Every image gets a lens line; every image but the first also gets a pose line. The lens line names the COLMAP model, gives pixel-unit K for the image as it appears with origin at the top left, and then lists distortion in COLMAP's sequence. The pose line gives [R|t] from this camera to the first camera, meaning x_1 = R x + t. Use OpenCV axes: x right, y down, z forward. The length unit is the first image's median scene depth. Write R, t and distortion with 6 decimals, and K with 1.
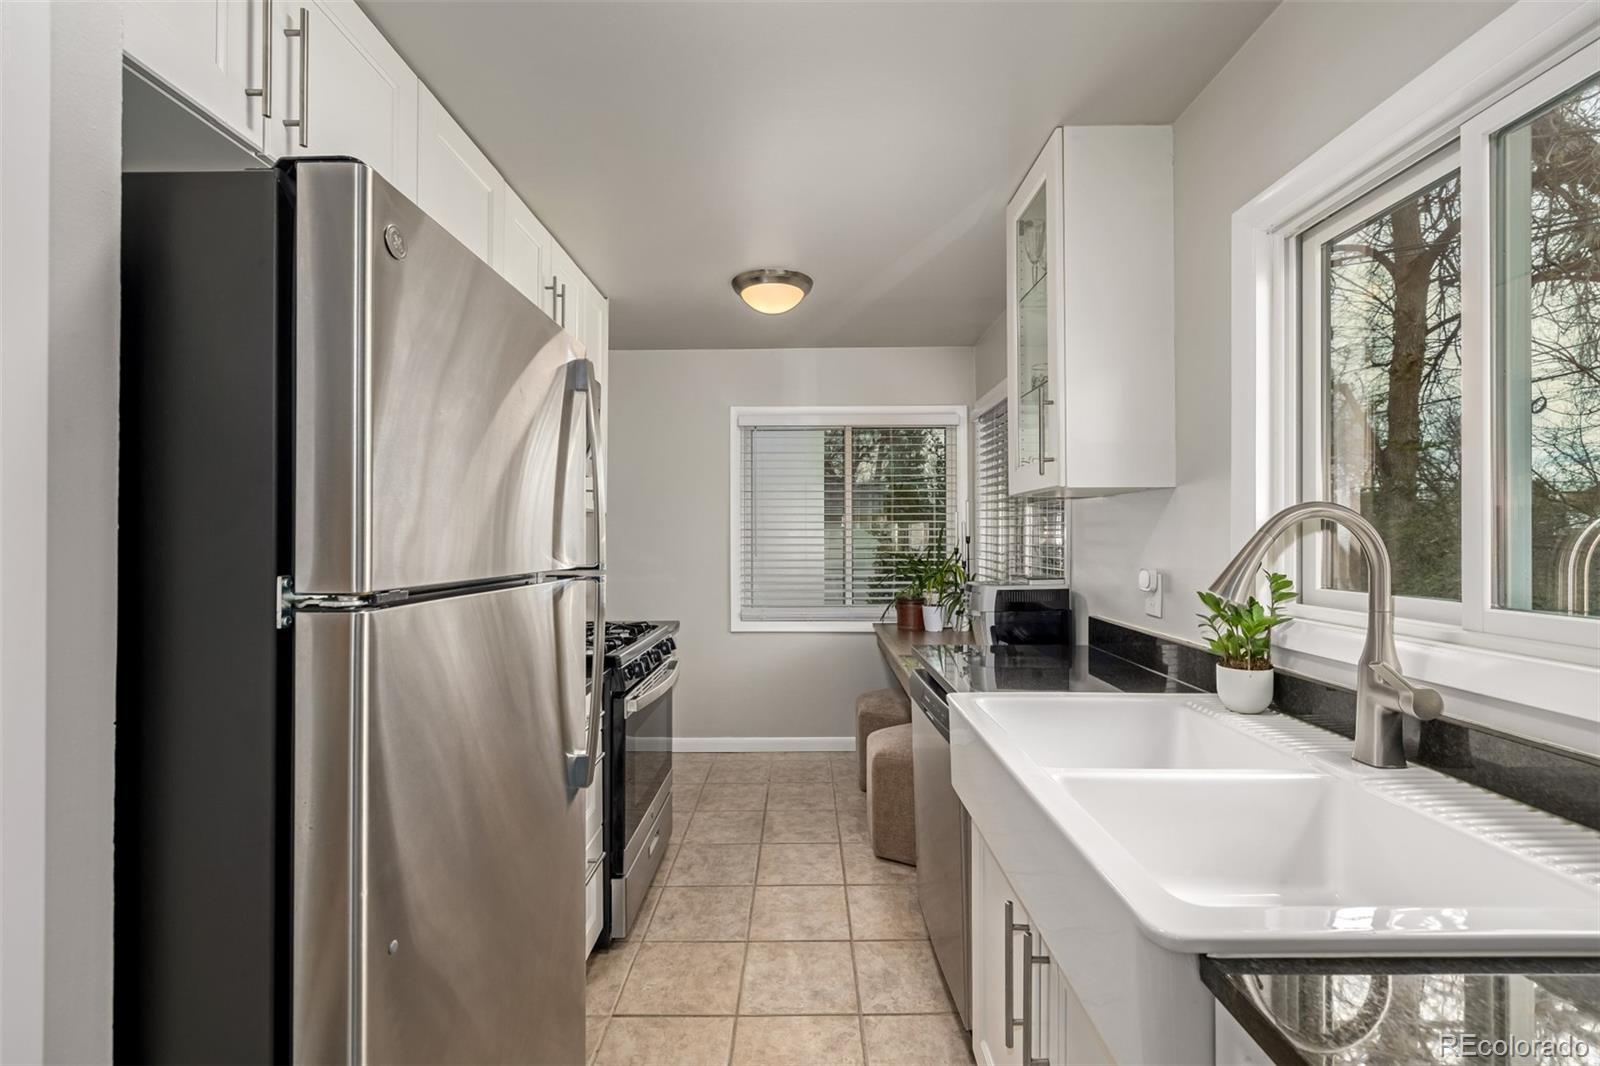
lens RADIAL K [[672.0, 0, 800.0], [0, 672.0, 533.0], [0, 0, 1]] dist [-0.001600, 0.000451]
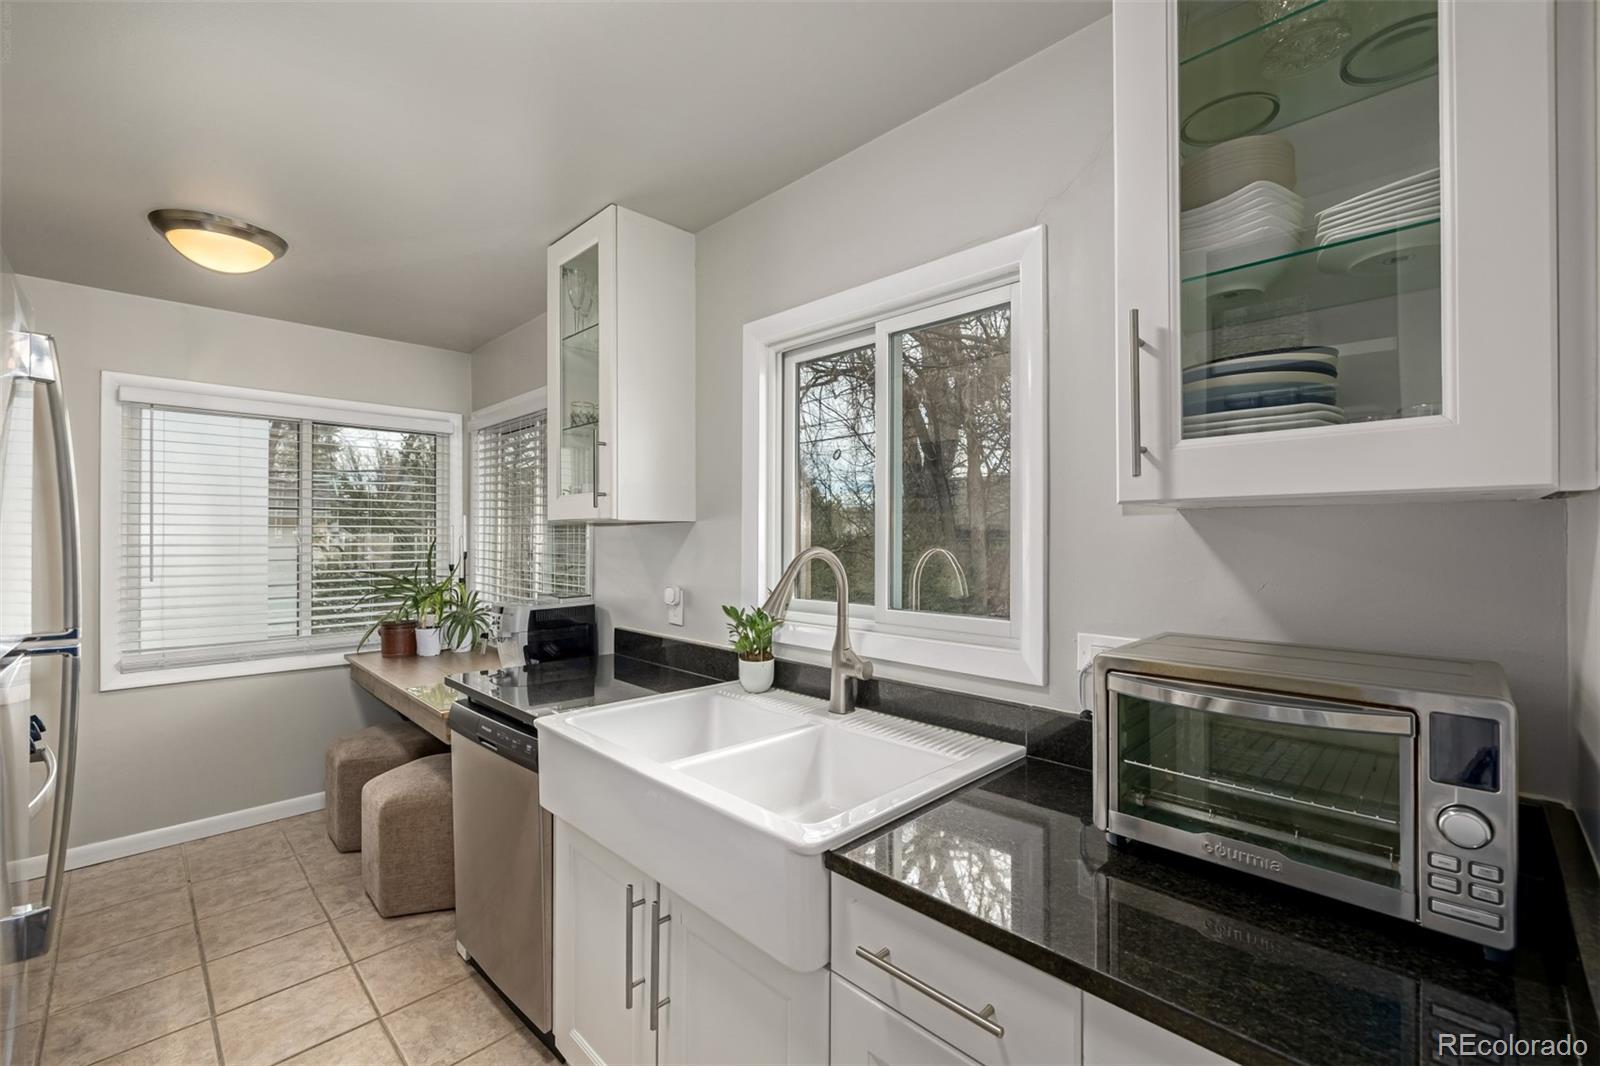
lens RADIAL K [[672.0, 0, 800.0], [0, 672.0, 533.0], [0, 0, 1]] dist [-0.001600, 0.000451]
pose [[0.704708, 0.007135, 0.709462, -0.164565], [-0.004831, 0.999975, -0.005258, -0.034249], [-0.709481, 0.000278, 0.704725, -0.024287]]
